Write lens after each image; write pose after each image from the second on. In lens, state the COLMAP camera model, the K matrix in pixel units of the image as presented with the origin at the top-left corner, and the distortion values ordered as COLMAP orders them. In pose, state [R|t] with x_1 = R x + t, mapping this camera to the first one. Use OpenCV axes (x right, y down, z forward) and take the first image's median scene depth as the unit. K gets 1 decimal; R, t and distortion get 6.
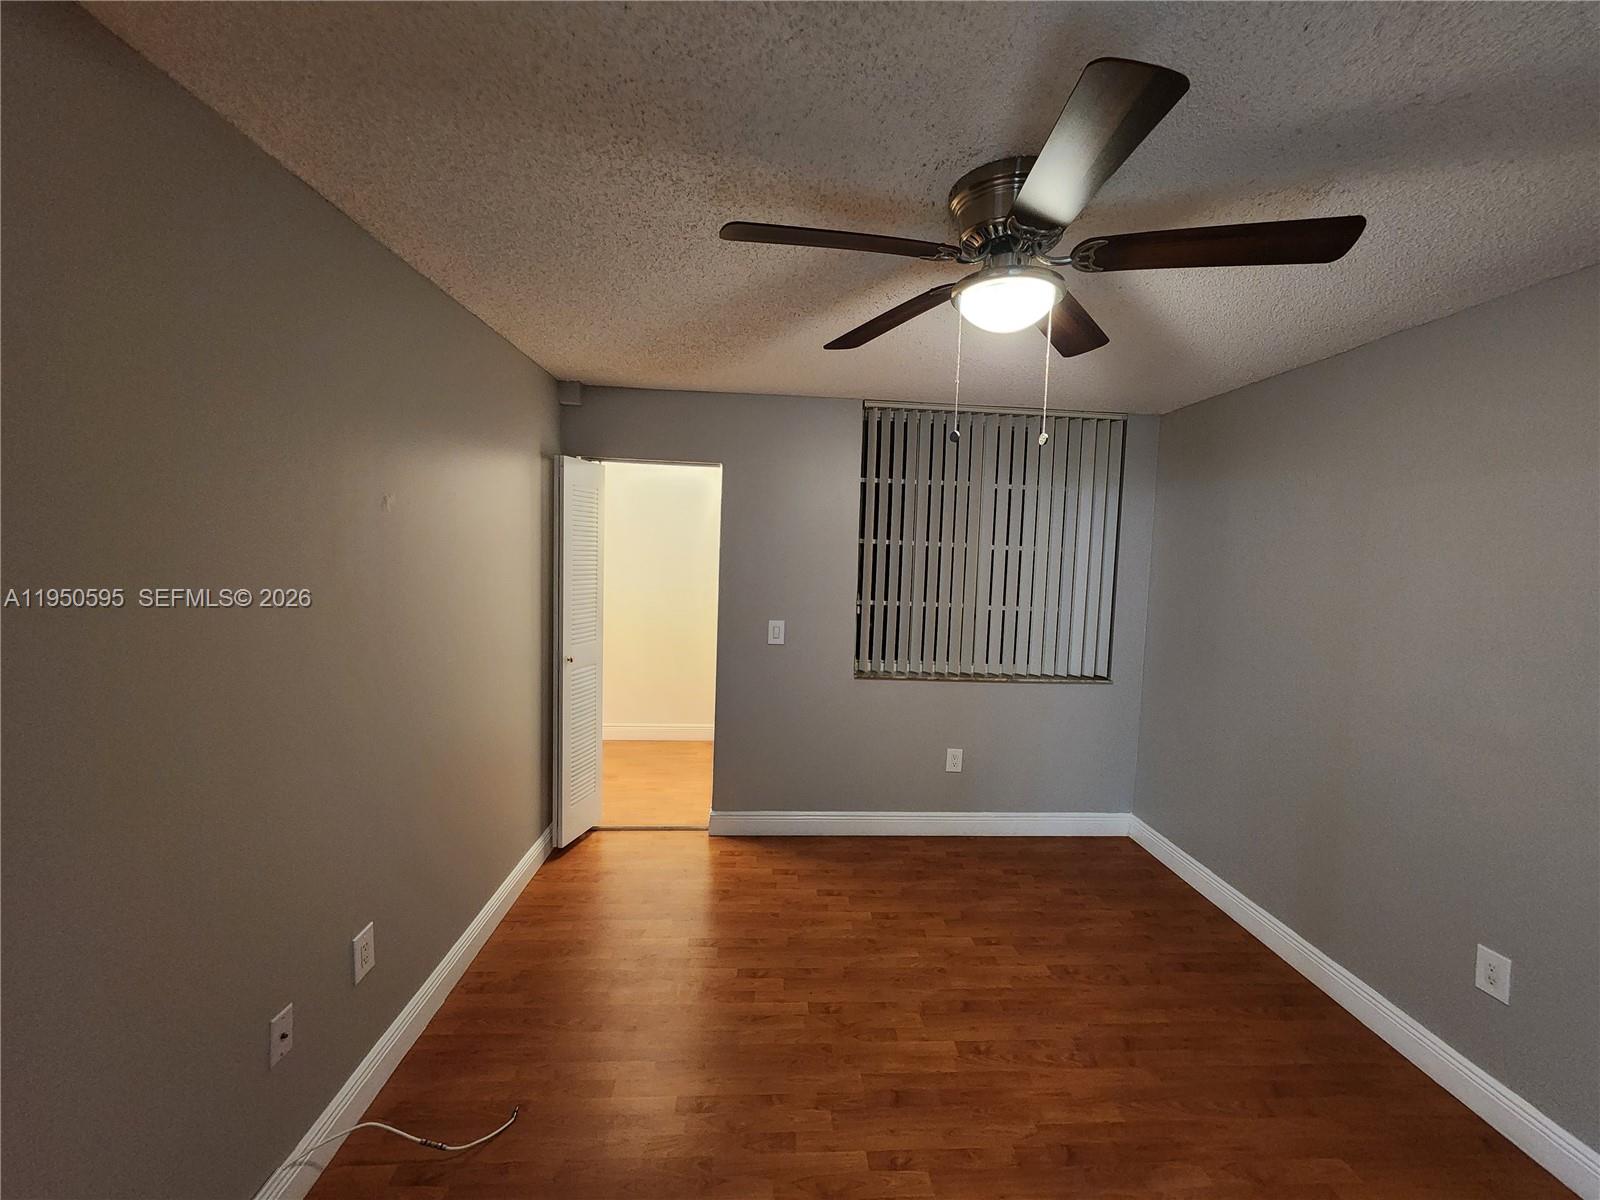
lens RADIAL K [[654.5, 0, 813.4], [0, 654.5, 598.2], [0, 0, 1]] dist [0.000125, 0.000294]
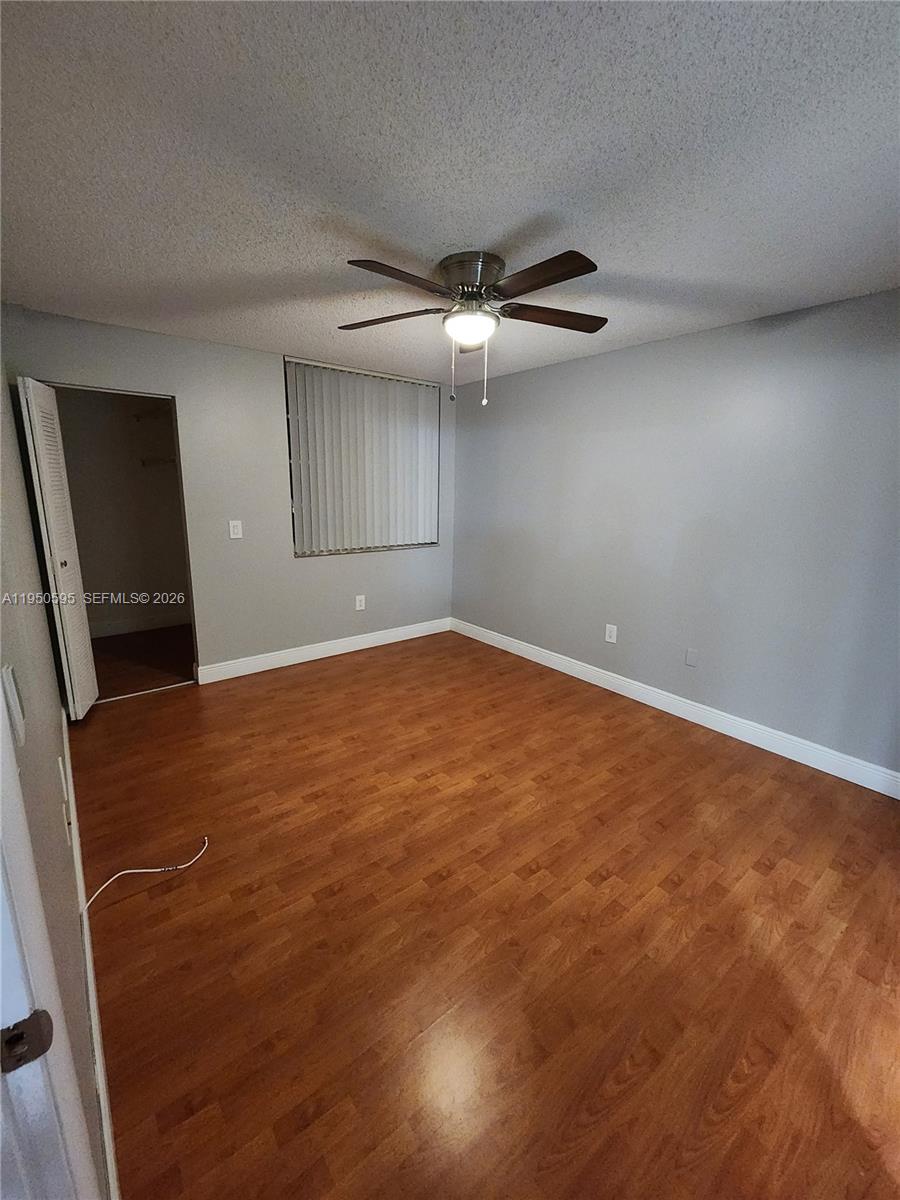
lens RADIAL K [[490.9, 0, 448.1], [0, 490.9, 589.8], [0, 0, 1]] dist [0.000125, 0.000294]
pose [[0.822956, -0.141617, 0.550171, -0.375342], [0.052456, 0.983237, 0.174625, 0.028189], [-0.565678, -0.114849, 0.816589, -0.131367]]
